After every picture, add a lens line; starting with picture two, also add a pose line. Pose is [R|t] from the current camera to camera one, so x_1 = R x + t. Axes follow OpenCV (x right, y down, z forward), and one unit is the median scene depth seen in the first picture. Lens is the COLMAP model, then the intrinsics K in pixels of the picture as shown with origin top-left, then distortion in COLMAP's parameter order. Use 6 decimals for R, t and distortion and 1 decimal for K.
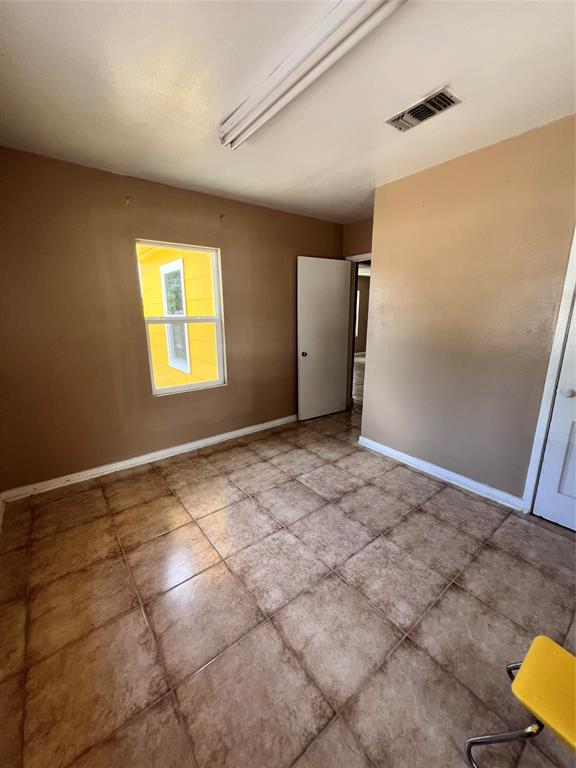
lens RADIAL K [[310.1, 0, 288.0], [0, 310.1, 384.0], [0, 0, 1]] dist [-0.002051, 0.000437]
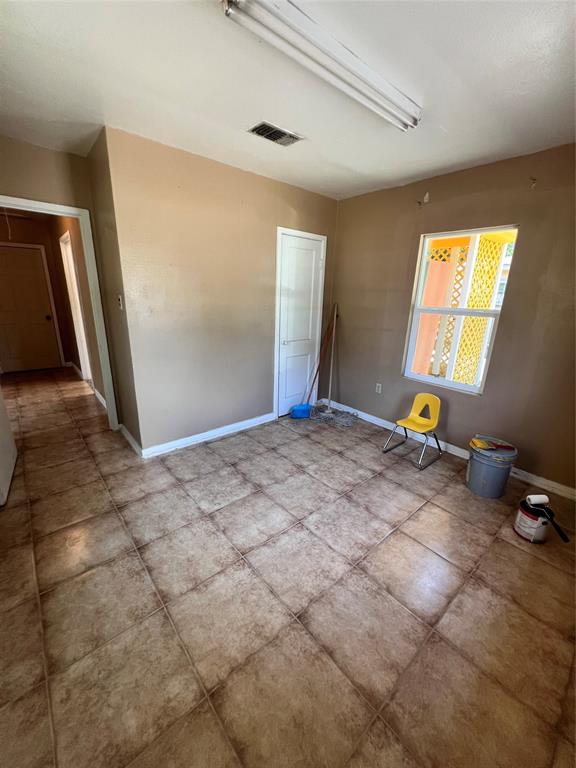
lens RADIAL K [[308.3, 0, 288.0], [0, 308.3, 384.0], [0, 0, 1]] dist [-0.001404, 0.000988]
pose [[-0.055497, -0.283186, 0.957458, -0.783830], [0.200489, 0.936244, 0.288532, -0.230386], [-0.978123, 0.207973, 0.004817, 0.884657]]
